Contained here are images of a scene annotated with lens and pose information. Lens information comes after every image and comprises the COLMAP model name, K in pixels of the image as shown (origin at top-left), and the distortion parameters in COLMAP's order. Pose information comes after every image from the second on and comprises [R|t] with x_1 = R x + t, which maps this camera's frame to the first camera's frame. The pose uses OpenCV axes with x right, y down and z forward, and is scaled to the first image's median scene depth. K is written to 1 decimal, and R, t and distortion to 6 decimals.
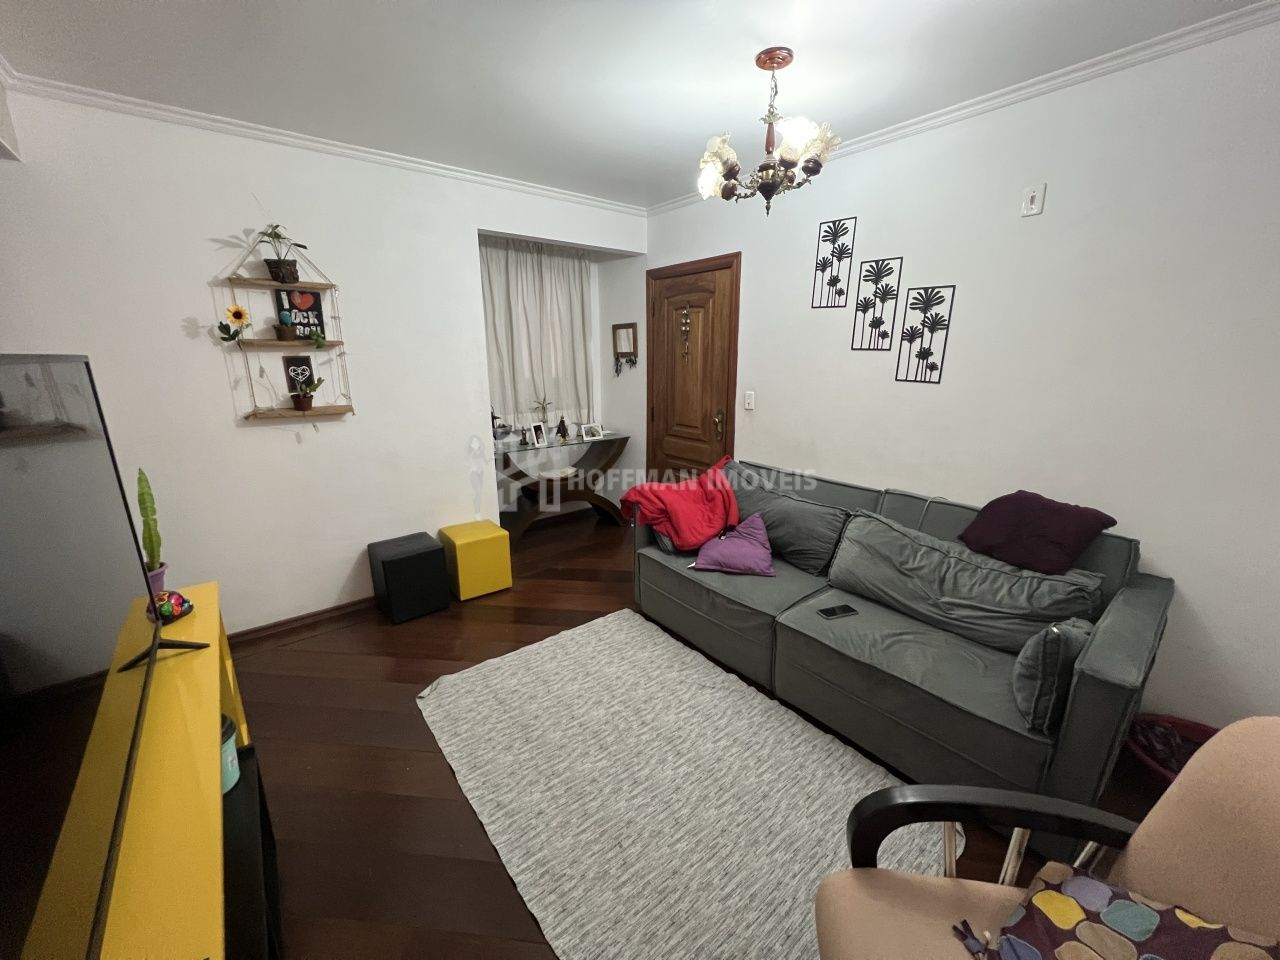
lens RADIAL K [[510.7, 0, 643.2], [0, 510.7, 471.0], [0, 0, 1]] dist [-0.002711, -0.000365]
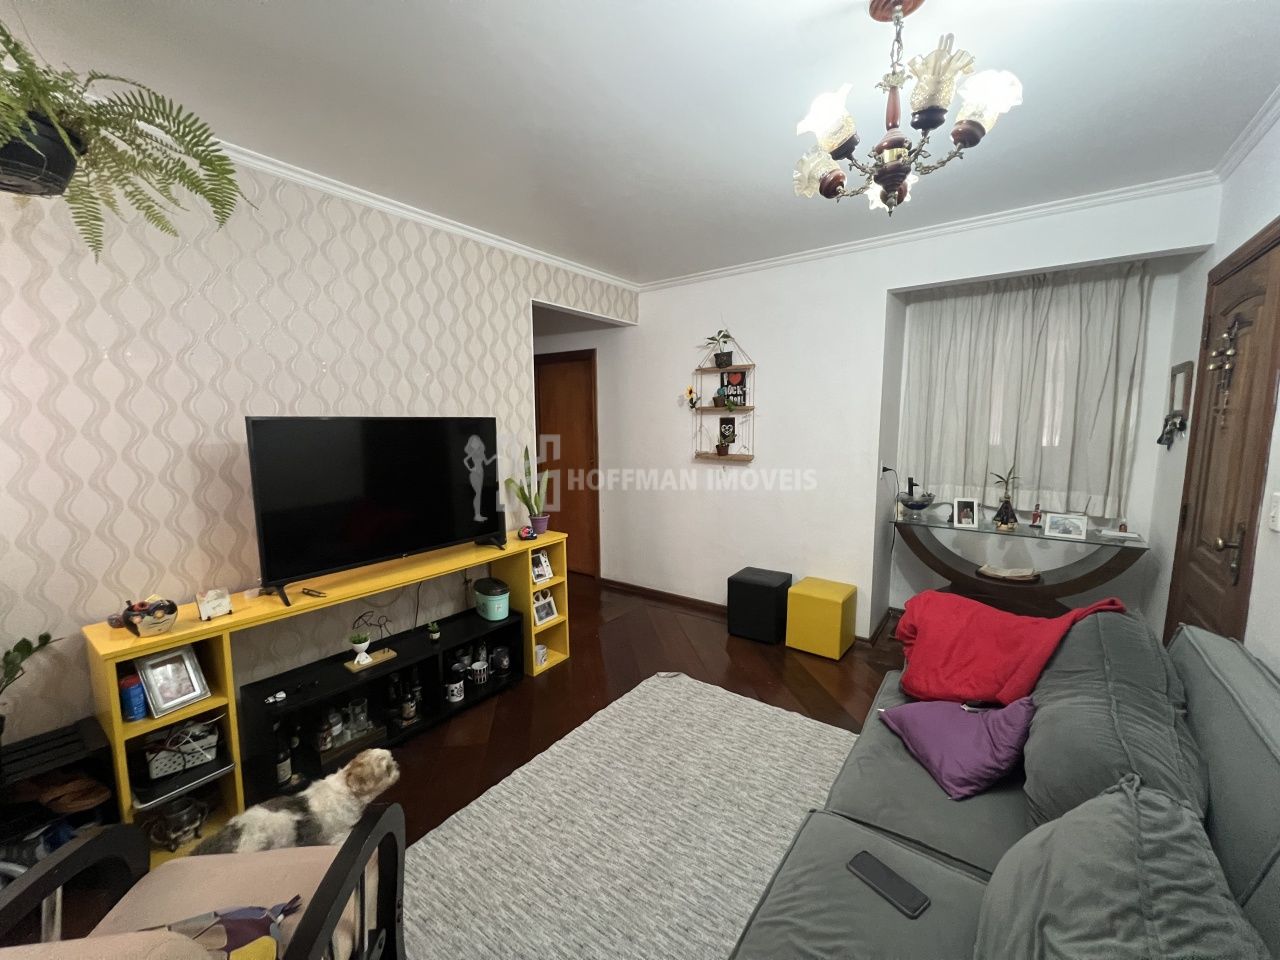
lens RADIAL K [[510.7, 0, 645.0], [0, 510.7, 474.9], [0, 0, 1]] dist [-0.002711, -0.000365]
pose [[0.259266, 0.102864, -0.960313, 0.631172], [-0.213122, 0.975895, 0.046994, -0.089630], [0.941998, 0.192479, 0.274939, 0.430346]]
